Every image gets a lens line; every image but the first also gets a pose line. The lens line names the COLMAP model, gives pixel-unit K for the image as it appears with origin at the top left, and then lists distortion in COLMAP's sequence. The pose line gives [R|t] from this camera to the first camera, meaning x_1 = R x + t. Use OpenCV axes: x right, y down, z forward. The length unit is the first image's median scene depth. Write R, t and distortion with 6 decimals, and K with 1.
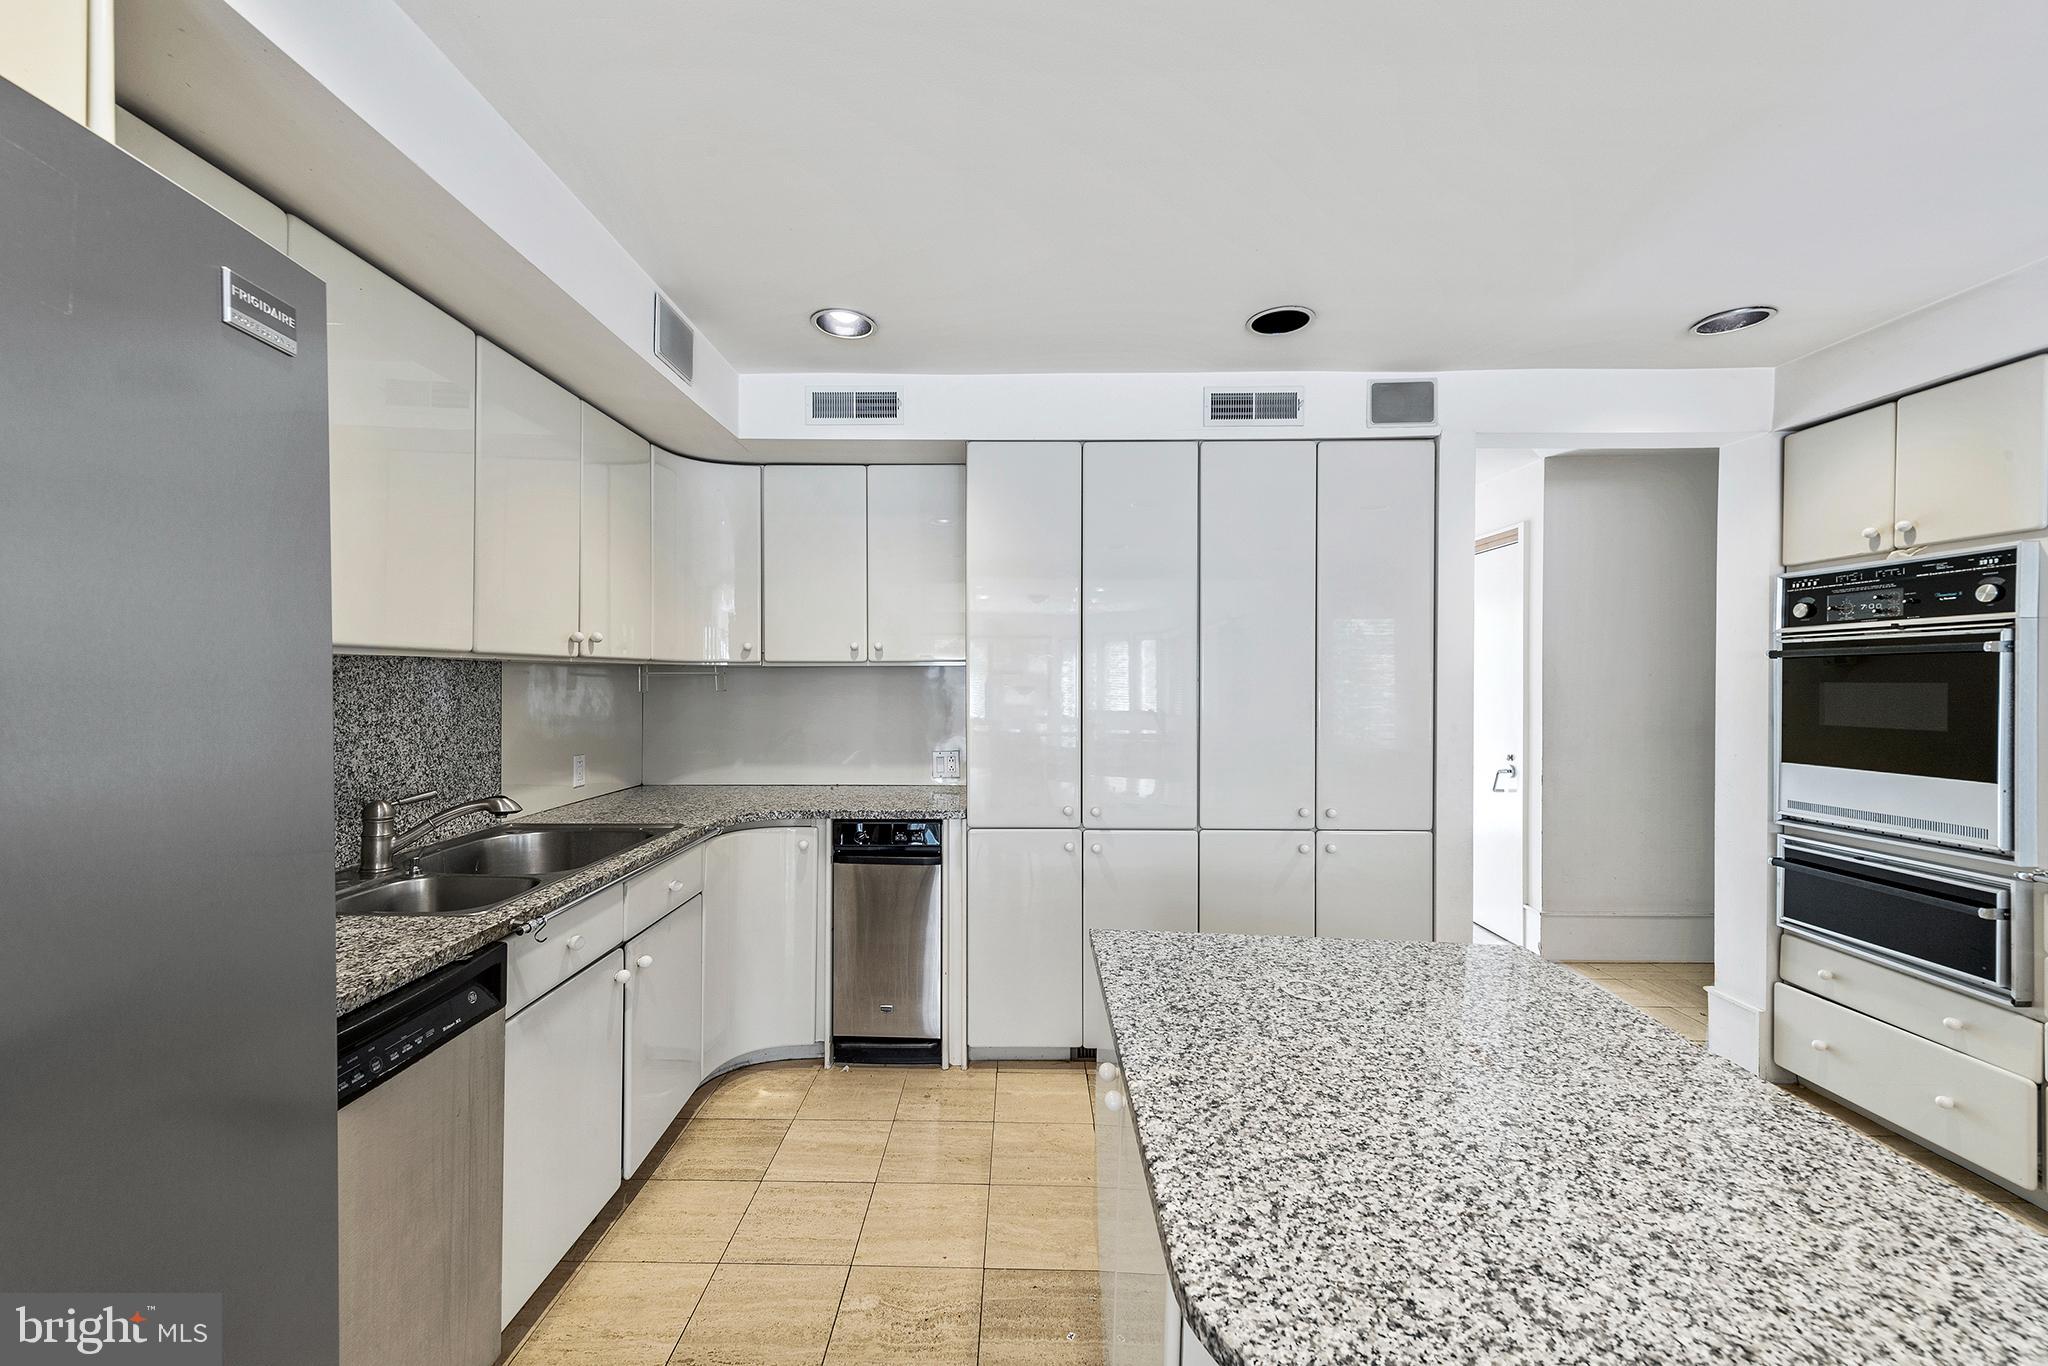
lens RADIAL K [[827.4, 0, 1003.4], [0, 827.4, 687.0], [0, 0, 1]] dist [-0.000498, -0.001348]
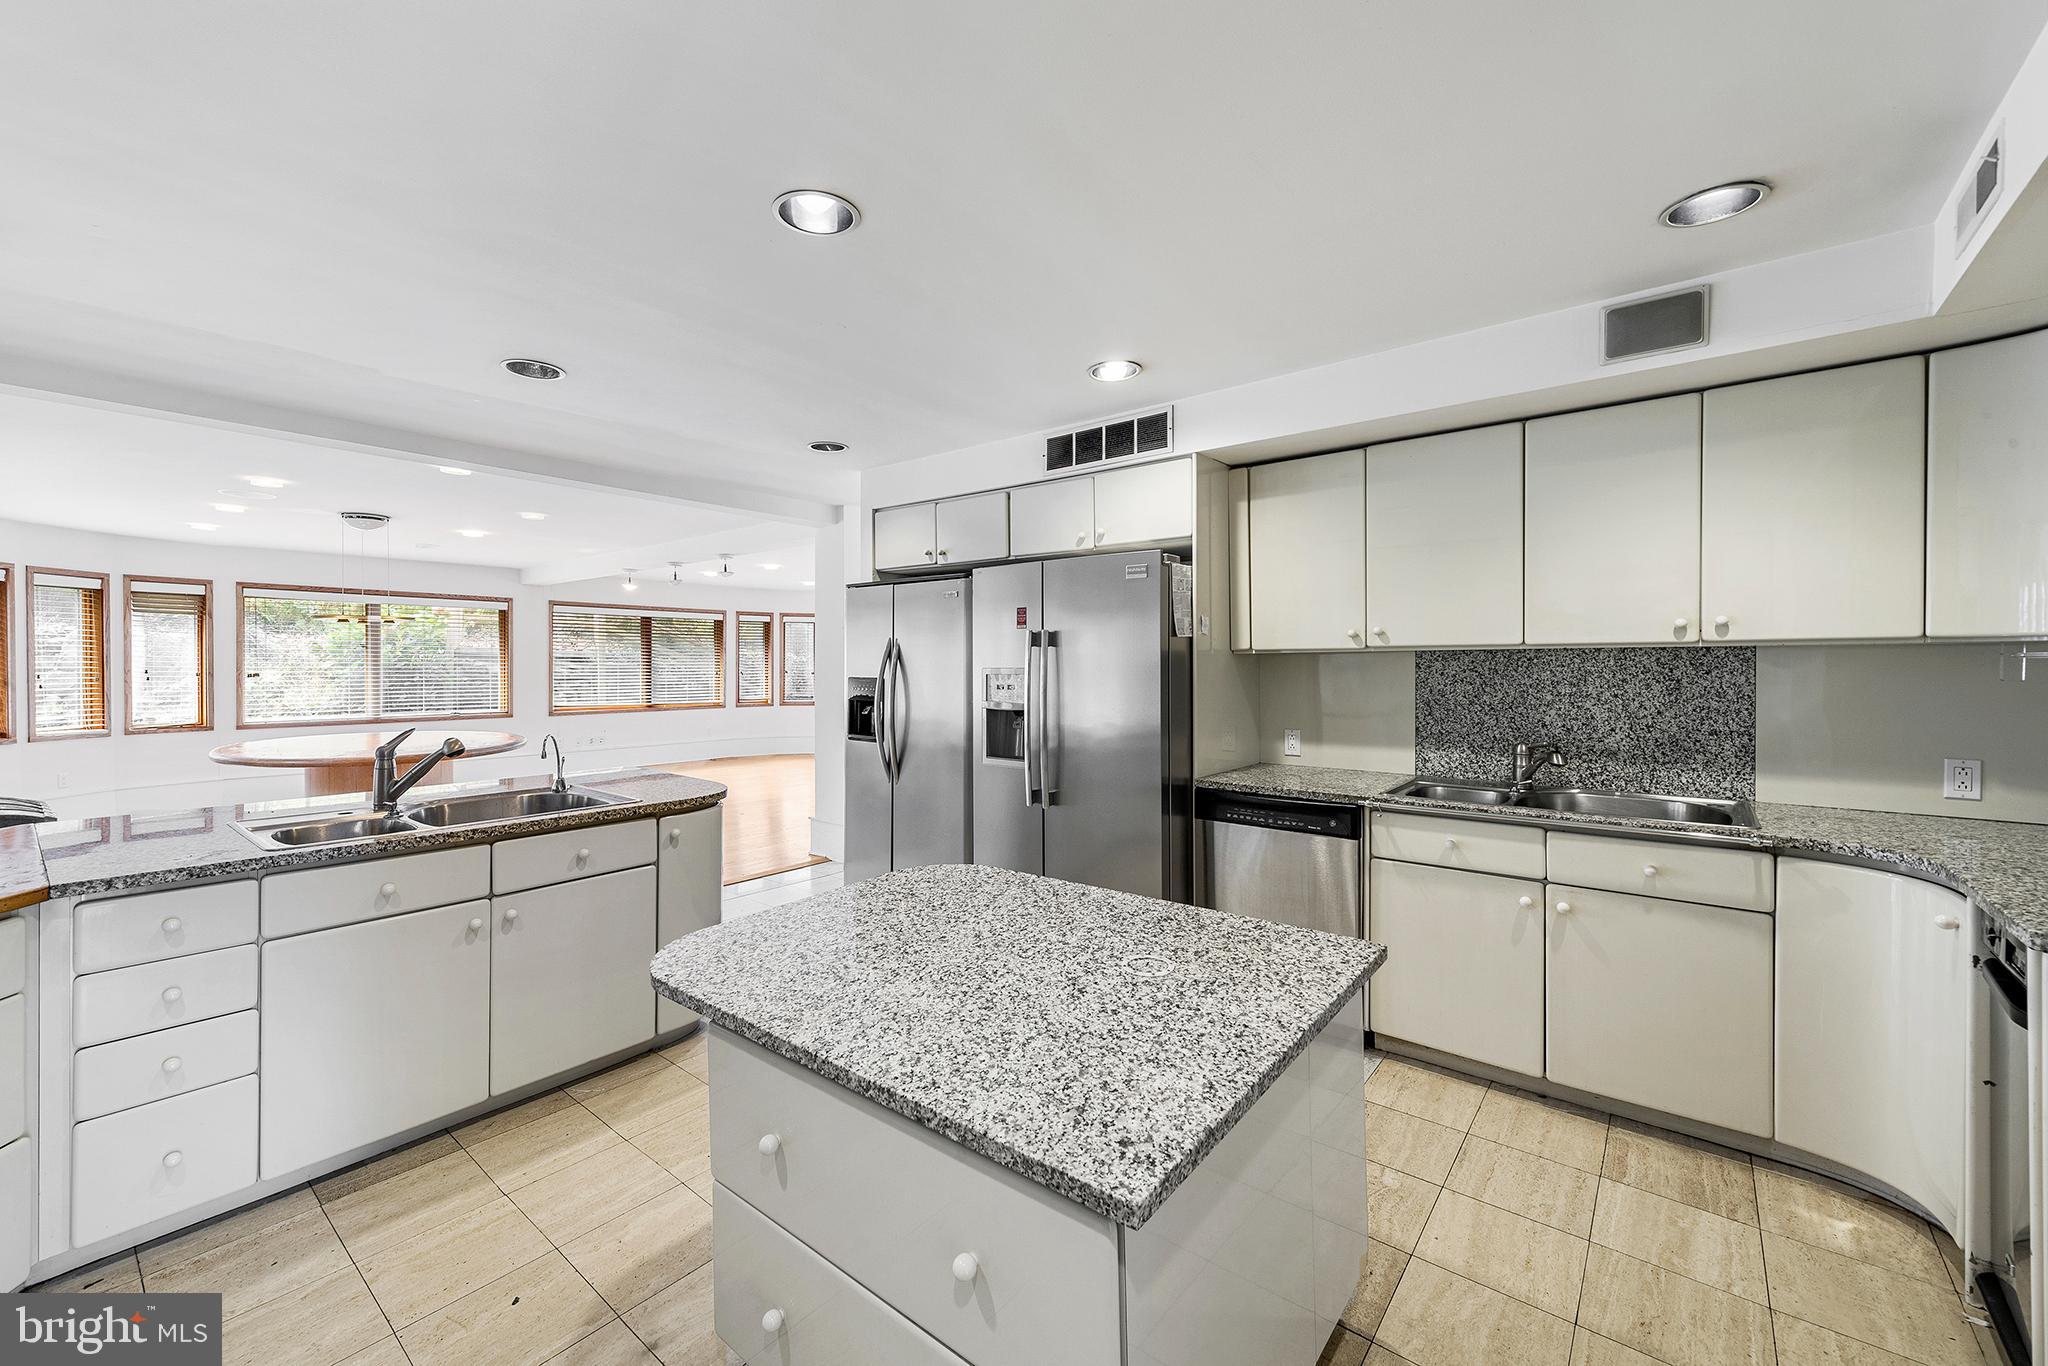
lens RADIAL K [[827.4, 0, 1022.2], [0, 827.4, 671.8], [0, 0, 1]] dist [-0.000498, -0.001348]
pose [[-0.615946, 0.008500, -0.787743, 1.522459], [-0.007452, 0.999834, 0.016616, -0.018814], [0.787753, 0.016104, -0.615780, 1.799144]]
